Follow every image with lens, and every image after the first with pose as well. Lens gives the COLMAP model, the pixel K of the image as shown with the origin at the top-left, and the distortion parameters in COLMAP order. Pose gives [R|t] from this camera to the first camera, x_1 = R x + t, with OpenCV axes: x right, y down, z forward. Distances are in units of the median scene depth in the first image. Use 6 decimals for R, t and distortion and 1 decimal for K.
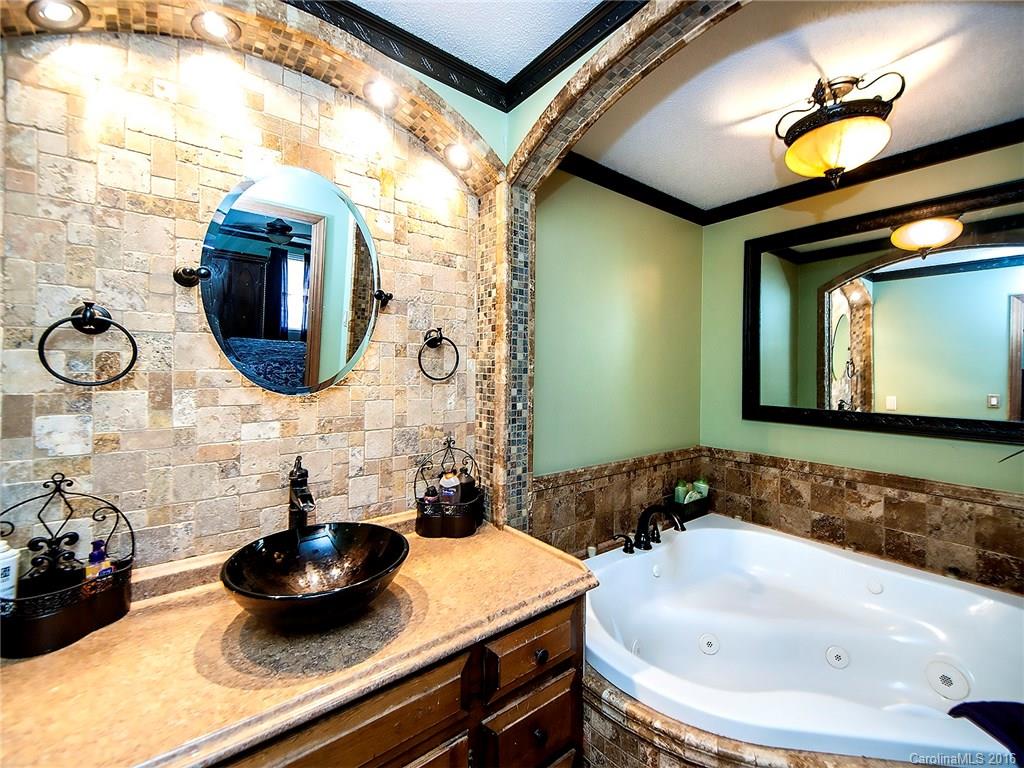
lens RADIAL K [[428.2, 0, 504.2], [0, 428.2, 375.6], [0, 0, 1]] dist [0.024919, -0.010804]
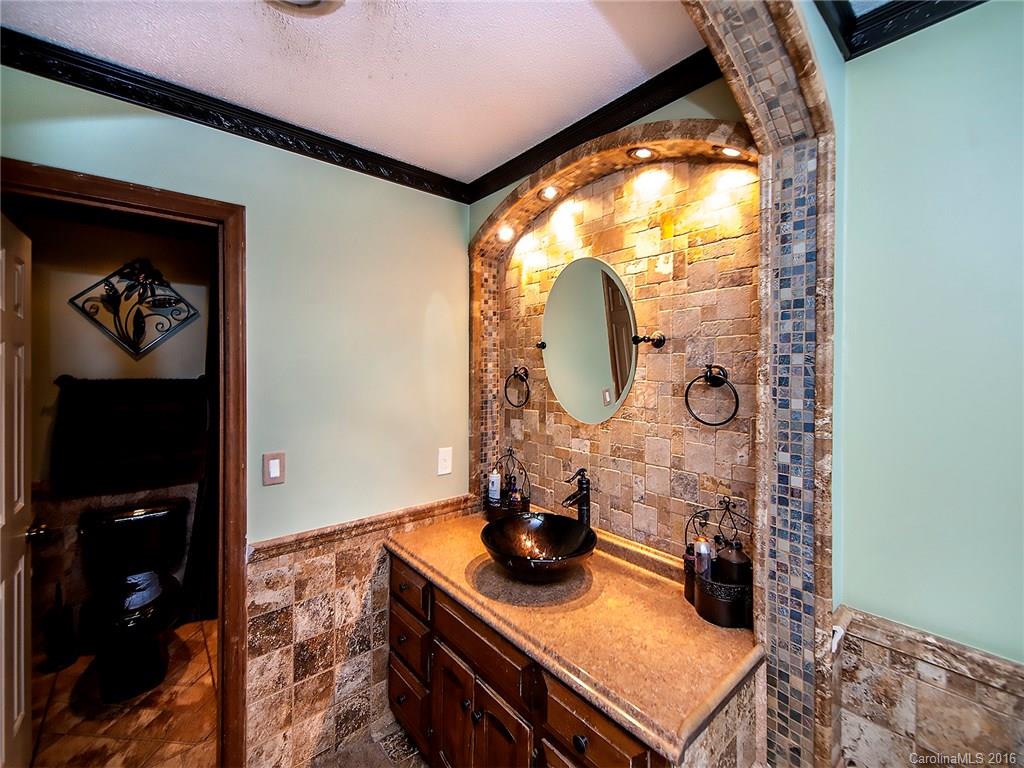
lens RADIAL K [[428.2, 0, 504.2], [0, 428.2, 375.6], [0, 0, 1]] dist [0.024919, -0.010804]
pose [[0.034192, 0.006456, -0.999394, 0.693391], [-0.014675, 0.999875, 0.005957, -0.088092], [0.999308, 0.014463, 0.034282, 0.561043]]
